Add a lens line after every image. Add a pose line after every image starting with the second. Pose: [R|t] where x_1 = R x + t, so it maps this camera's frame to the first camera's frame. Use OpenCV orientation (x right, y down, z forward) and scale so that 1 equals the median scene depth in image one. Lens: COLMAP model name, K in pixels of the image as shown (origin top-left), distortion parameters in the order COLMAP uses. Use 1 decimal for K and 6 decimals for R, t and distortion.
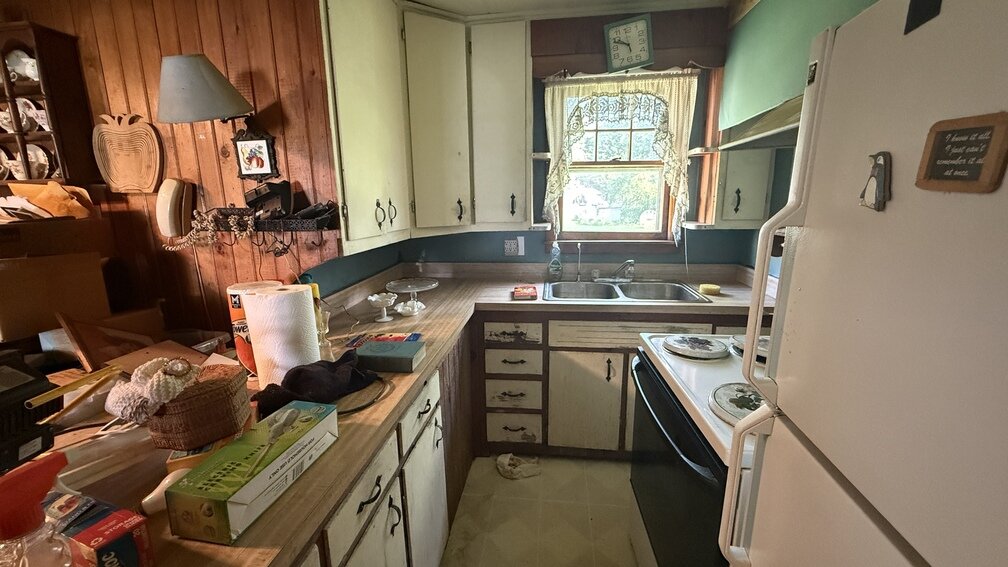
lens RADIAL K [[398.7, 0, 502.7], [0, 398.7, 282.9], [0, 0, 1]] dist [-0.000905, 0.000138]
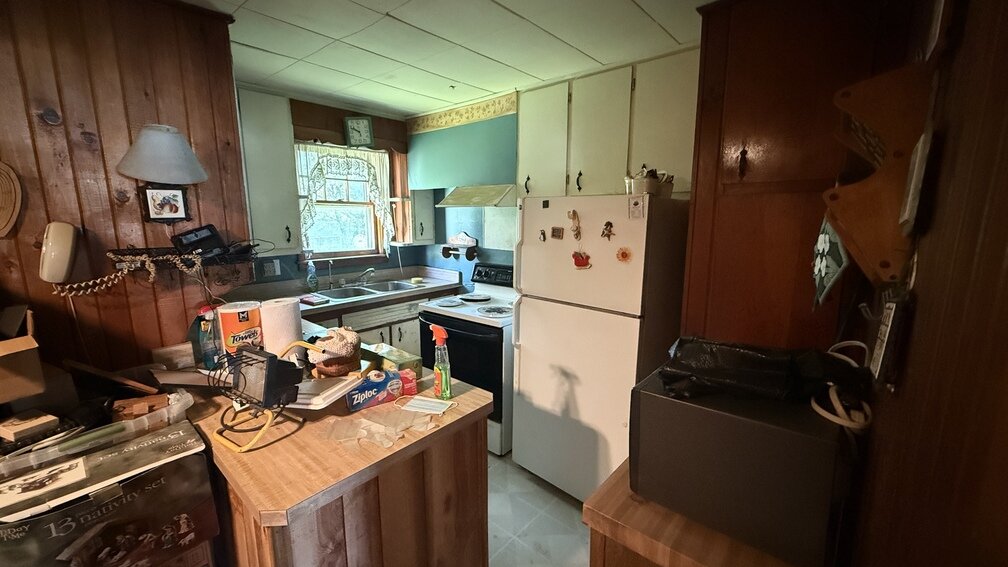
lens RADIAL K [[398.7, 0, 503.3], [0, 398.7, 284.8], [0, 0, 1]] dist [-0.000905, 0.000138]
pose [[0.551868, -0.131541, 0.823492, -0.689997], [0.158384, 0.986041, 0.051364, 0.005459], [-0.818753, 0.102082, 0.564998, -0.270004]]
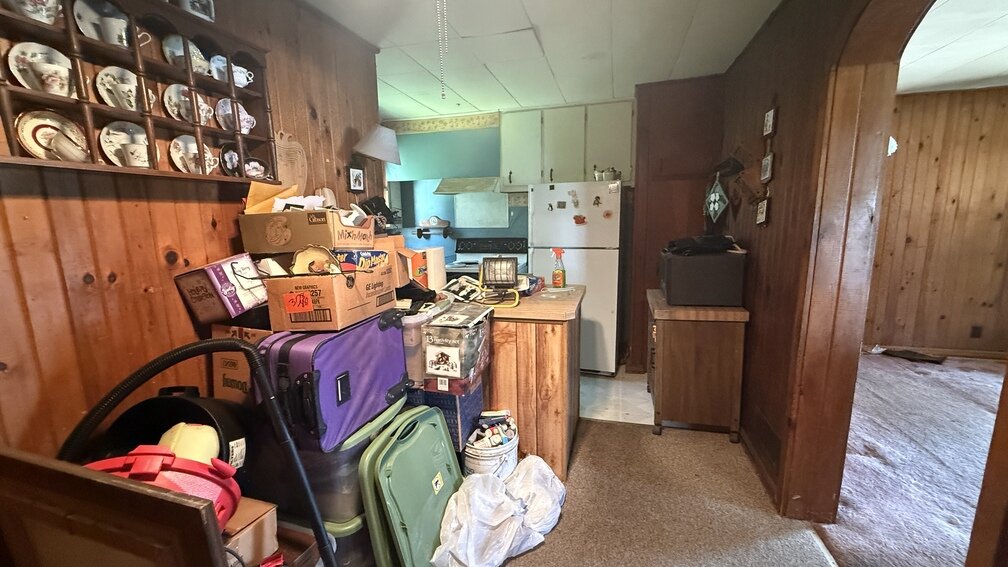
lens RADIAL K [[398.7, 0, 499.7], [0, 398.7, 283.6], [0, 0, 1]] dist [-0.000905, 0.000138]
pose [[0.148435, -0.152336, 0.977119, -1.403115], [0.213553, 0.969689, 0.118737, 0.013887], [-0.965589, 0.191042, 0.176467, 0.159906]]
